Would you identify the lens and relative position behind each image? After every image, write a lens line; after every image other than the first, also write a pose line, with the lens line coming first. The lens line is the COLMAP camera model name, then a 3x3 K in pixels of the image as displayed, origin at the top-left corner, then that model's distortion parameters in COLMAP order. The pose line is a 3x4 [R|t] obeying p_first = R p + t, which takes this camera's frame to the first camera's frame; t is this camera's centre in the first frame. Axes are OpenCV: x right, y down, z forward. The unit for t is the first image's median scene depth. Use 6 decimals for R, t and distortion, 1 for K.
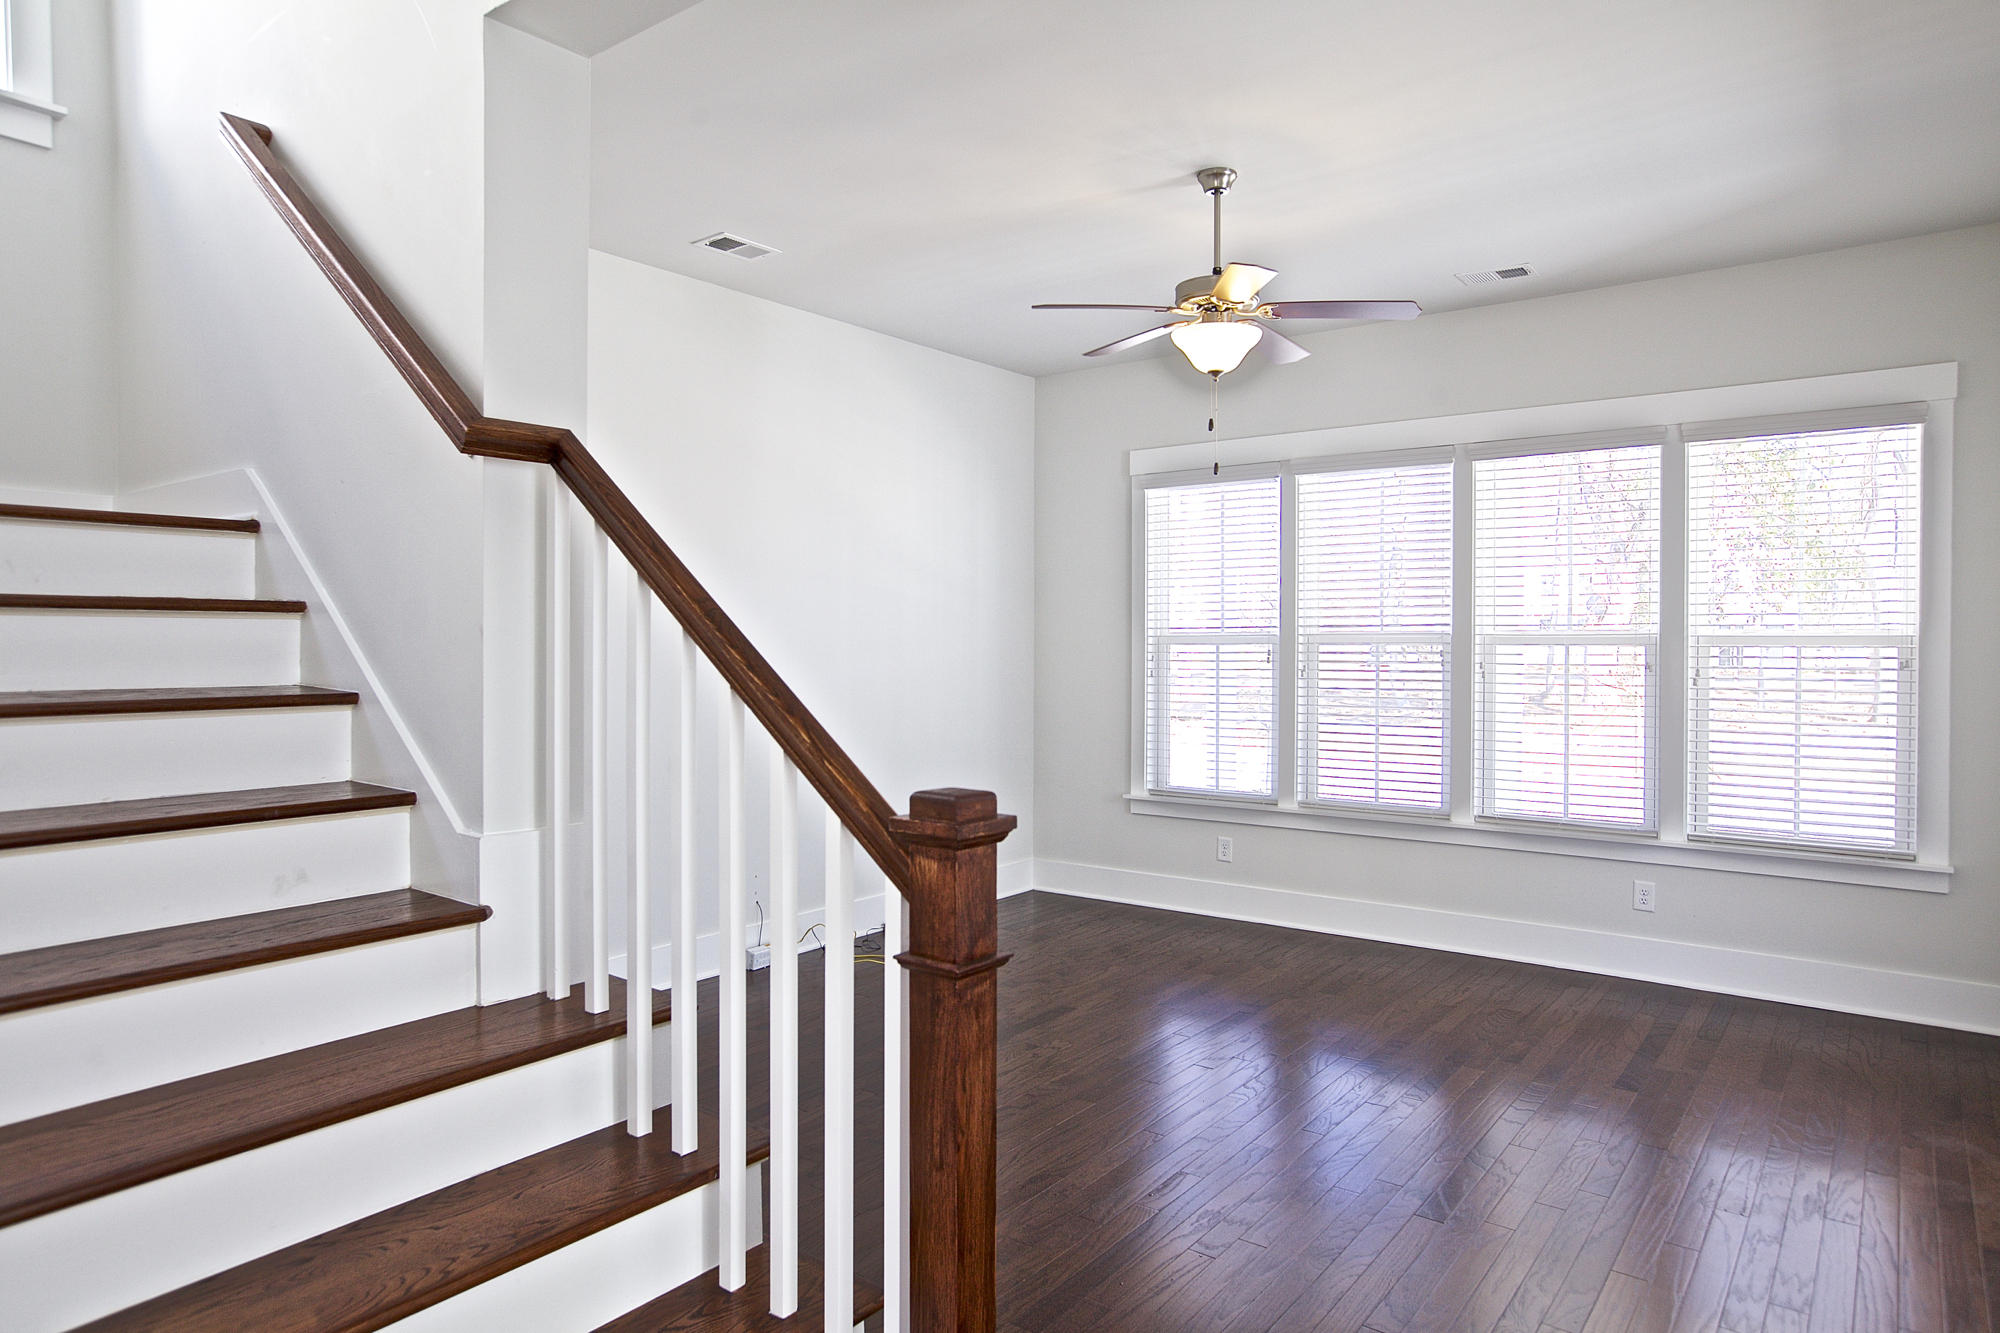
lens RADIAL K [[1214.6, 0, 997.4], [0, 1214.6, 653.9], [0, 0, 1]] dist [-0.020573, 0.020919]
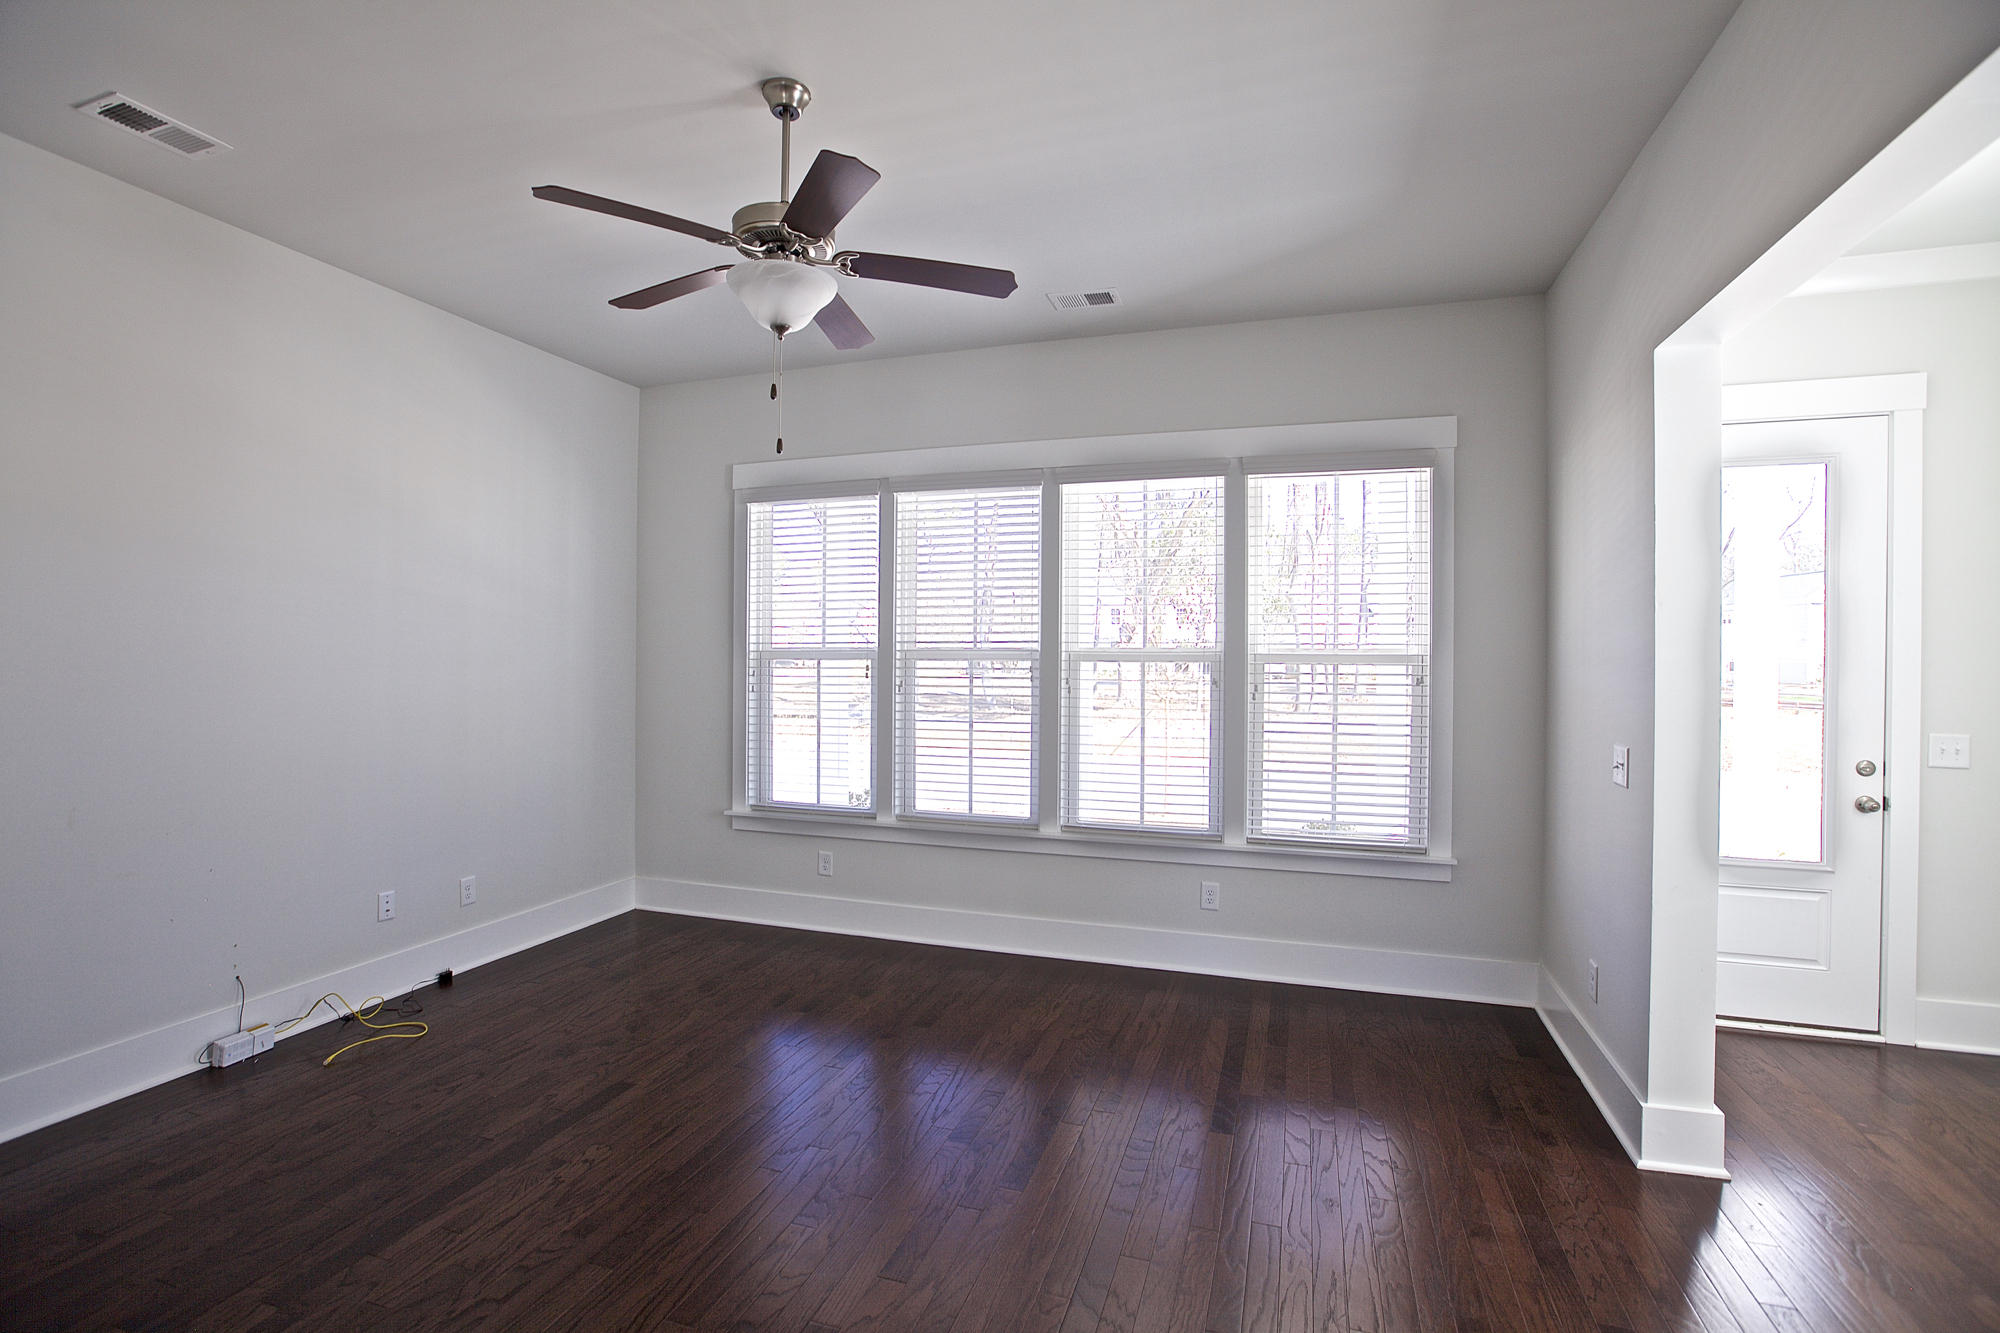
lens RADIAL K [[918.2, 0, 996.6], [0, 918.2, 662.5], [0, 0, 1]] dist [-0.039568, 0.011796]
pose [[0.945979, 0.002889, 0.324214, 0.088029], [-0.001776, 0.999991, -0.003730, -0.003472], [-0.324222, 0.002952, 0.945976, 0.277137]]
